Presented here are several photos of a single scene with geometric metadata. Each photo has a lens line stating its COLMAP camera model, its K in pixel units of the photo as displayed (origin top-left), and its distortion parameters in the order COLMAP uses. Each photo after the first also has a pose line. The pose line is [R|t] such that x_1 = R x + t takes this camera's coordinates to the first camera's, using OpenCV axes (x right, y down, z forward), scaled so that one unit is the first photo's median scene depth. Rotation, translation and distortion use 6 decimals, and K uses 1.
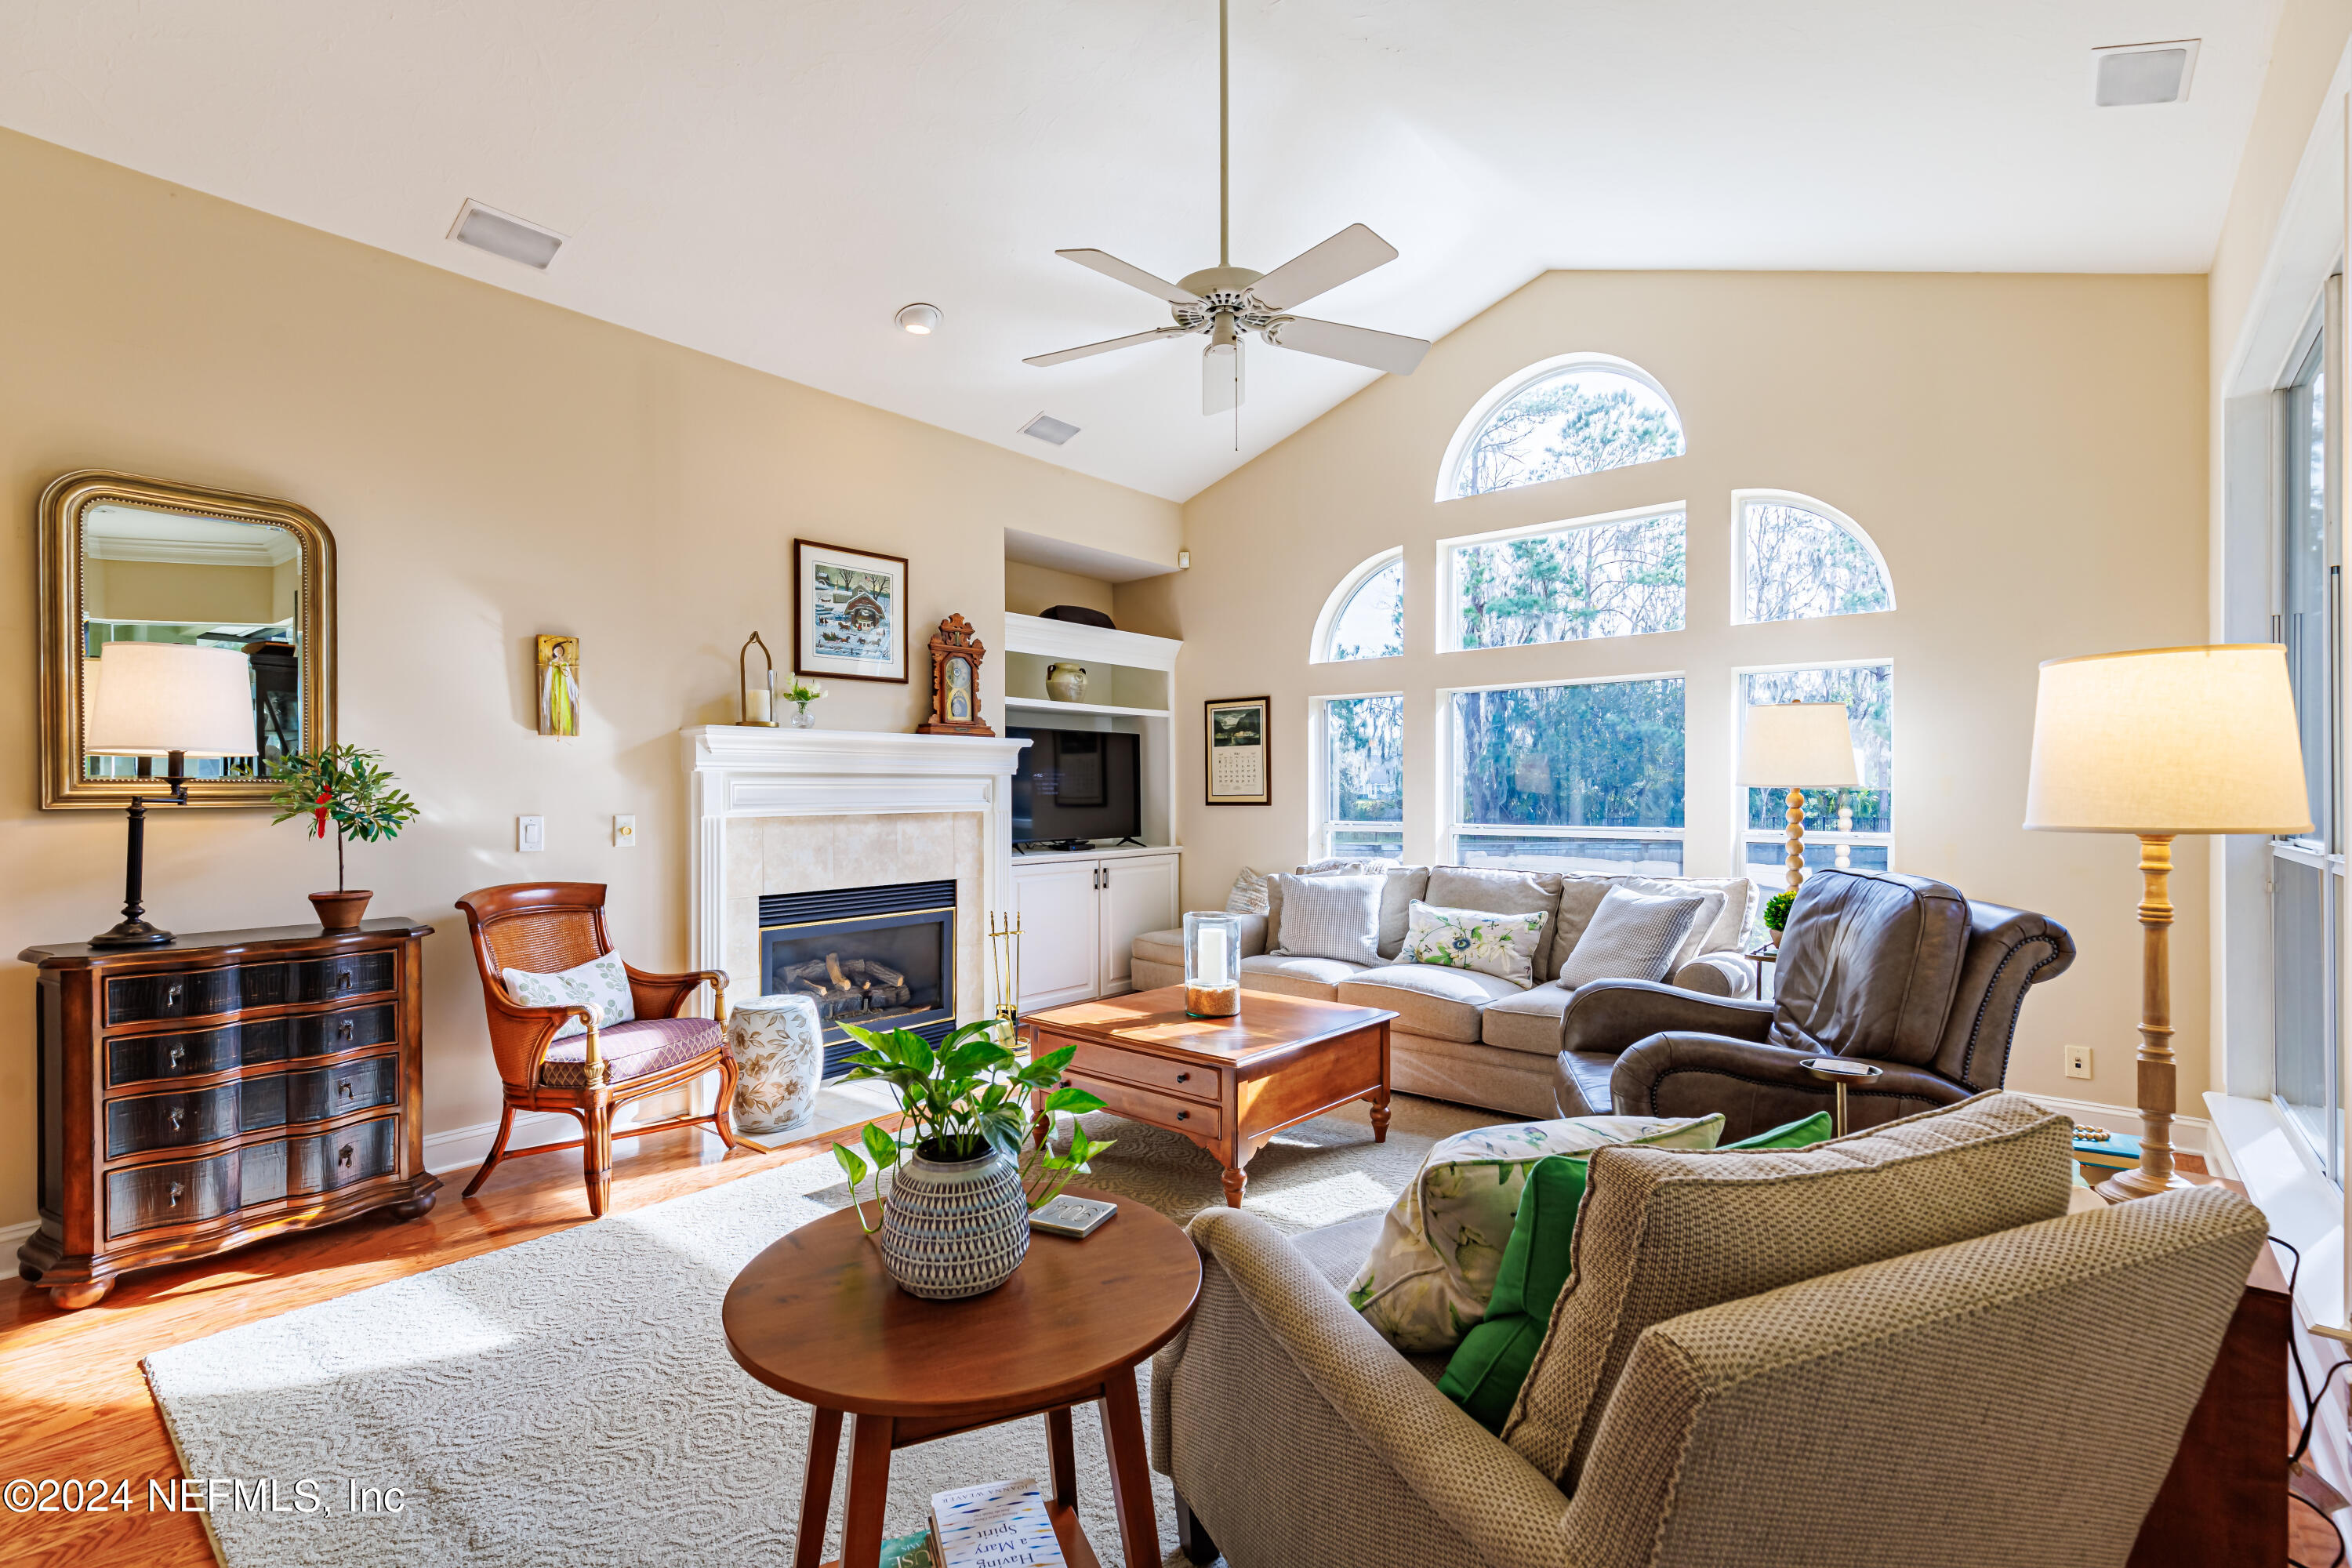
lens RADIAL K [[1050.3, 0, 1176.0], [0, 1050.3, 784.0], [0, 0, 1]] dist [0.001078, 0.000019]
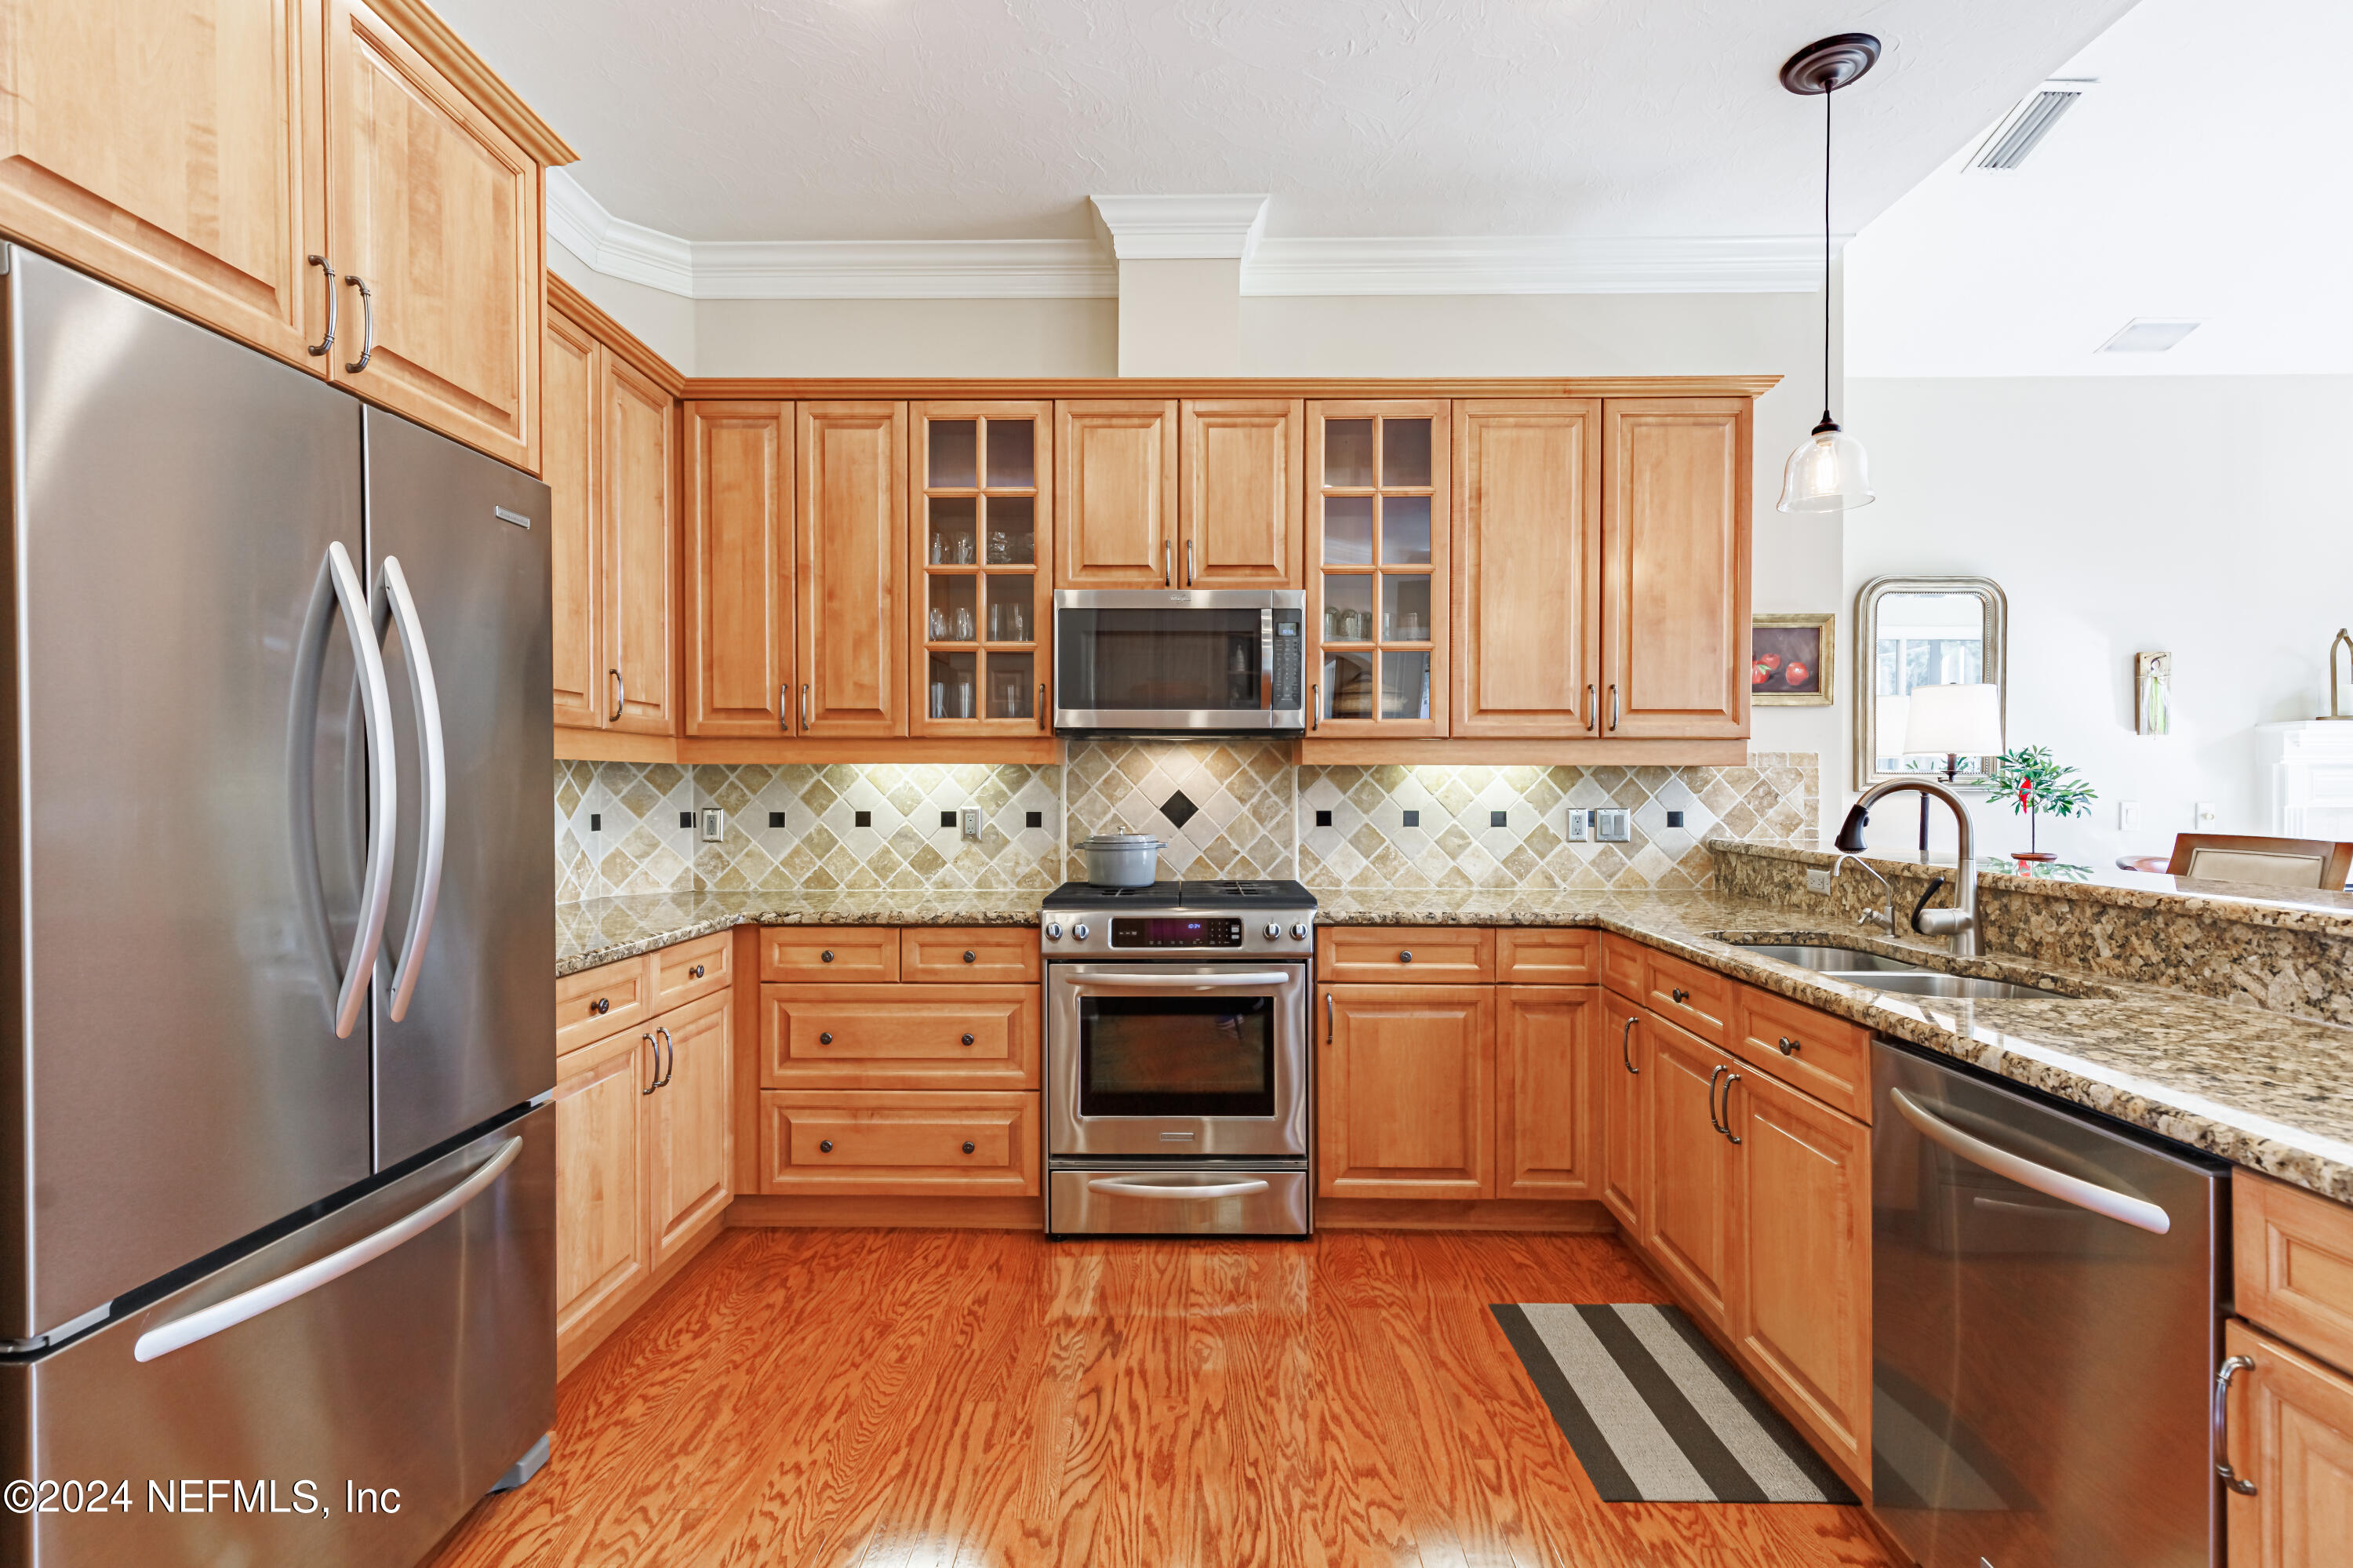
lens RADIAL K [[1072.1, 0, 1210.4], [0, 1072.1, 787.7], [0, 0, 1]] dist [0.002731, -0.000271]
pose [[0.627568, 0.009768, -0.778500, -0.248765], [0.000183, 0.999919, 0.012694, -0.001133], [0.778561, -0.008109, 0.627516, -0.489790]]
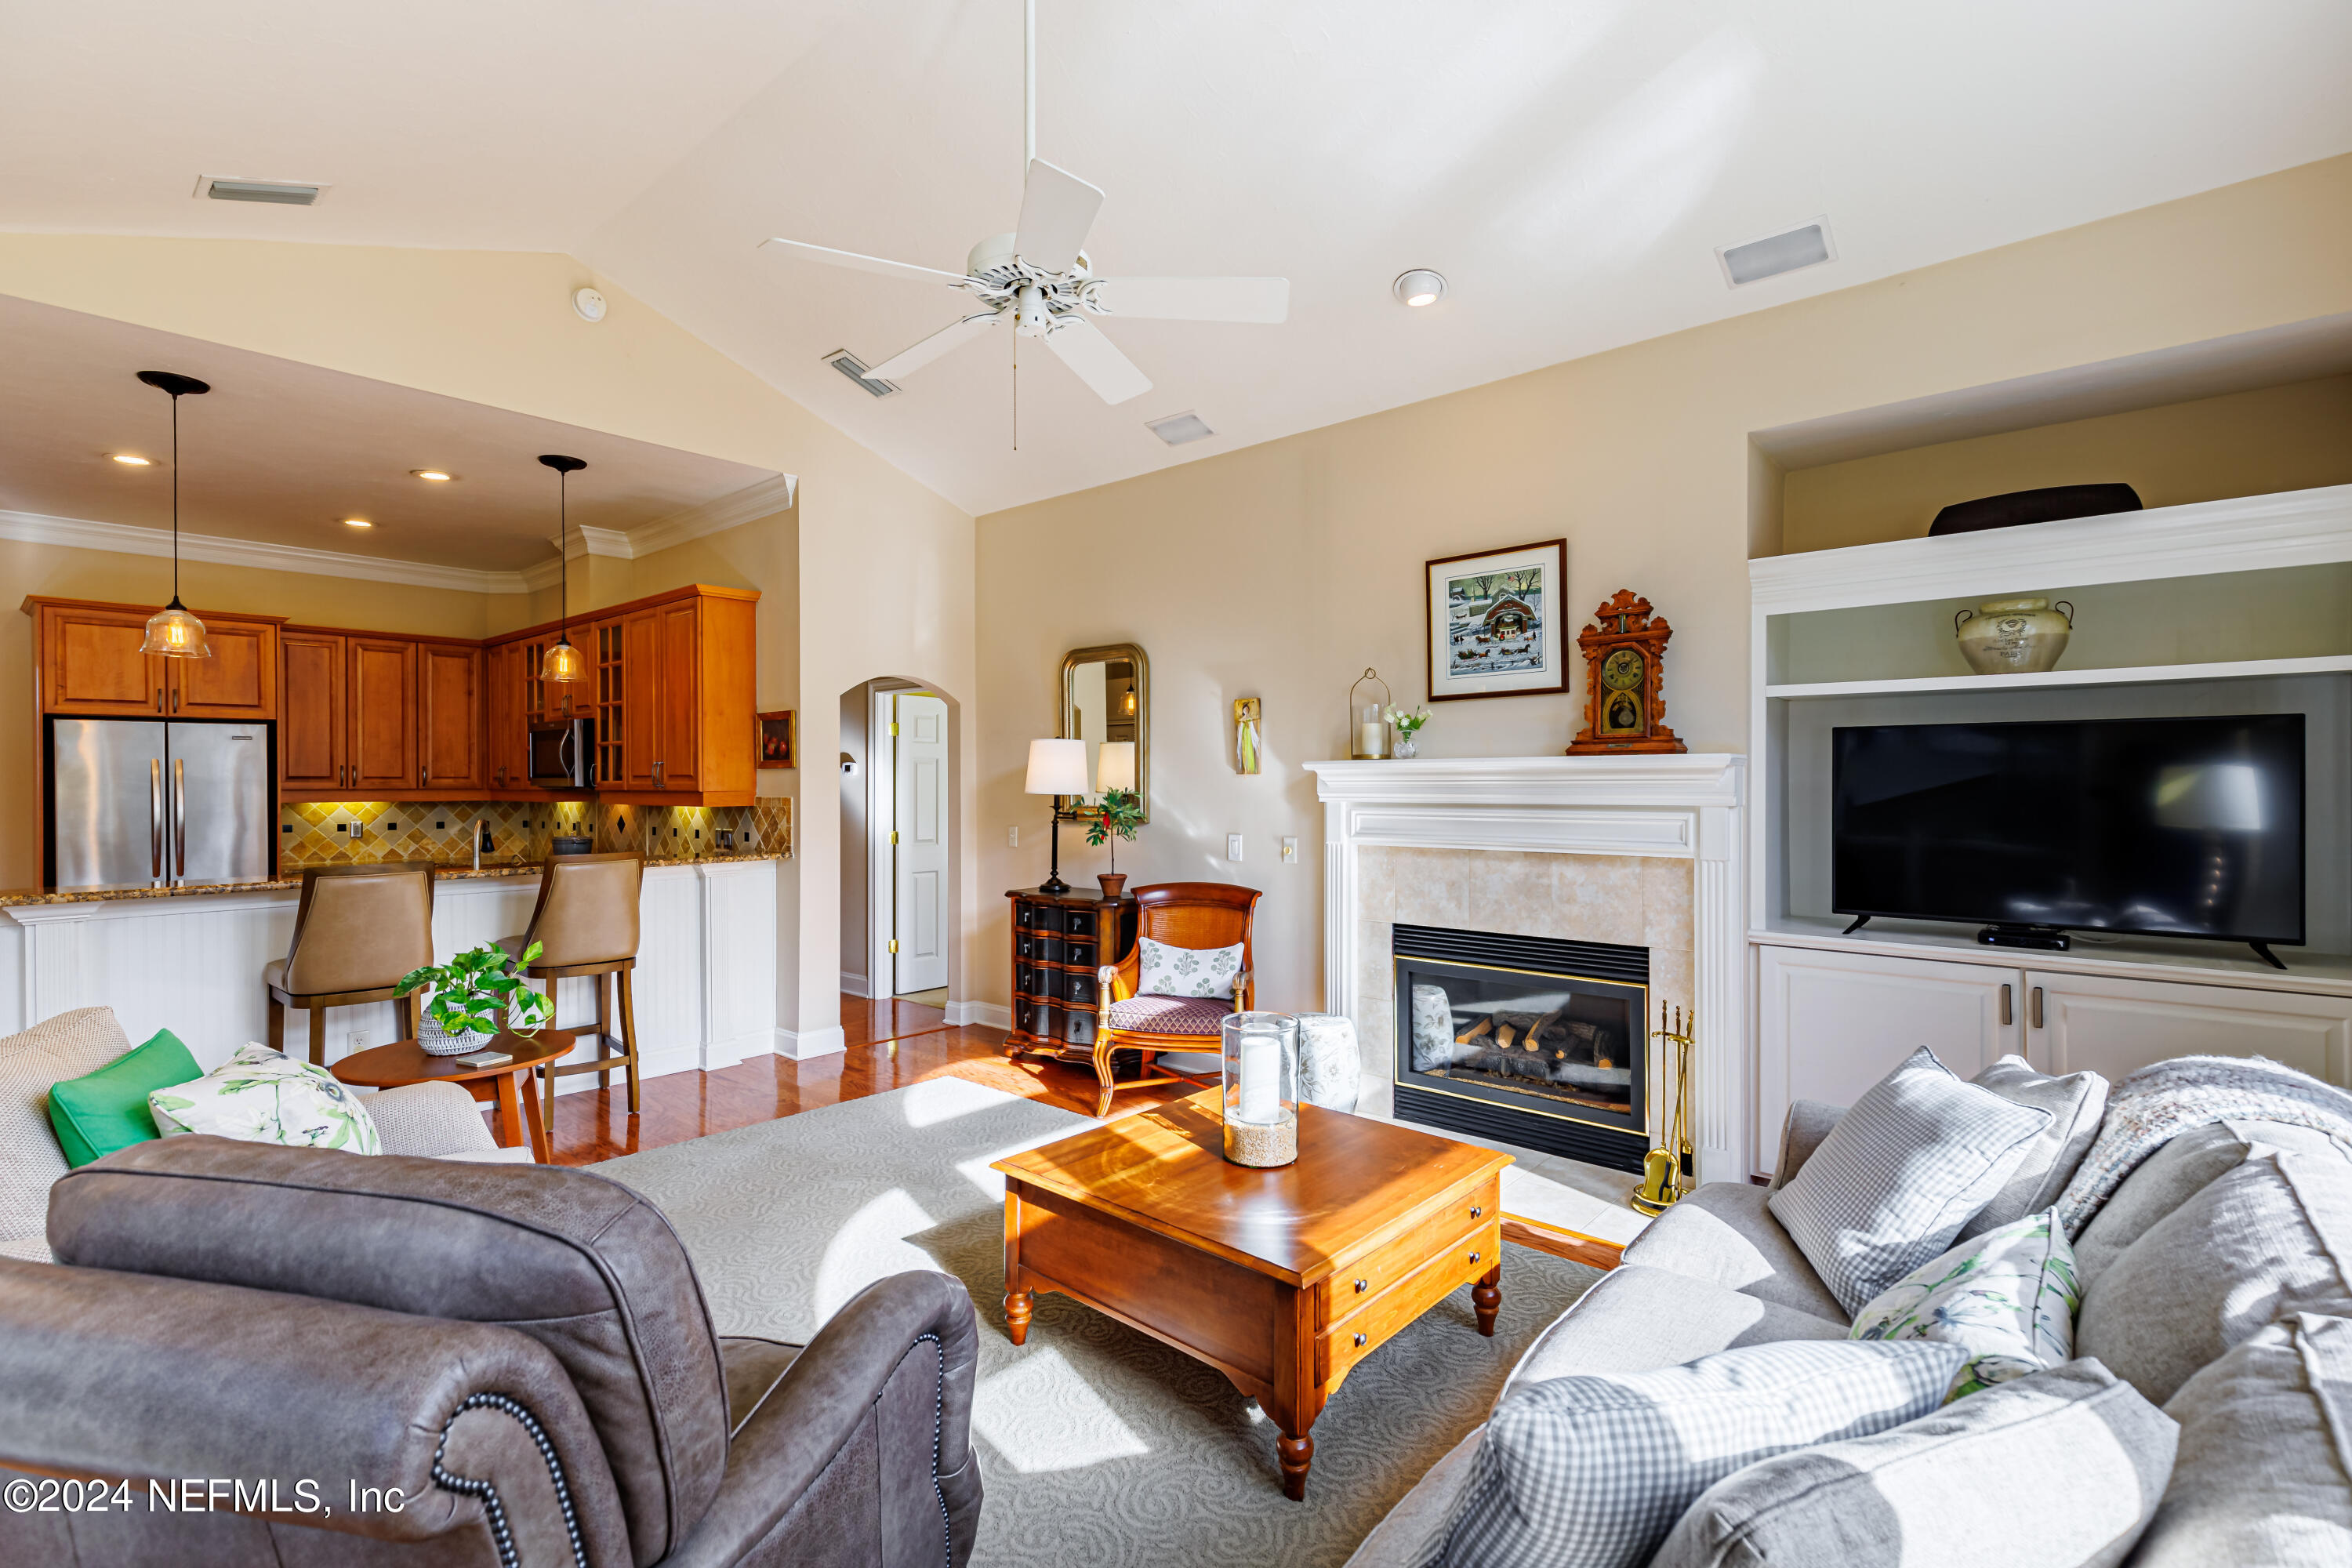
lens RADIAL K [[1073.7, 0, 1160.3], [0, 1073.7, 783.5], [0, 0, 1]] dist [0.002527, 0.000222]
pose [[-0.028280, 0.007247, -0.999574, 0.605360], [0.009088, 0.999934, 0.006993, -0.035833], [0.999559, -0.008886, -0.028344, 0.743295]]
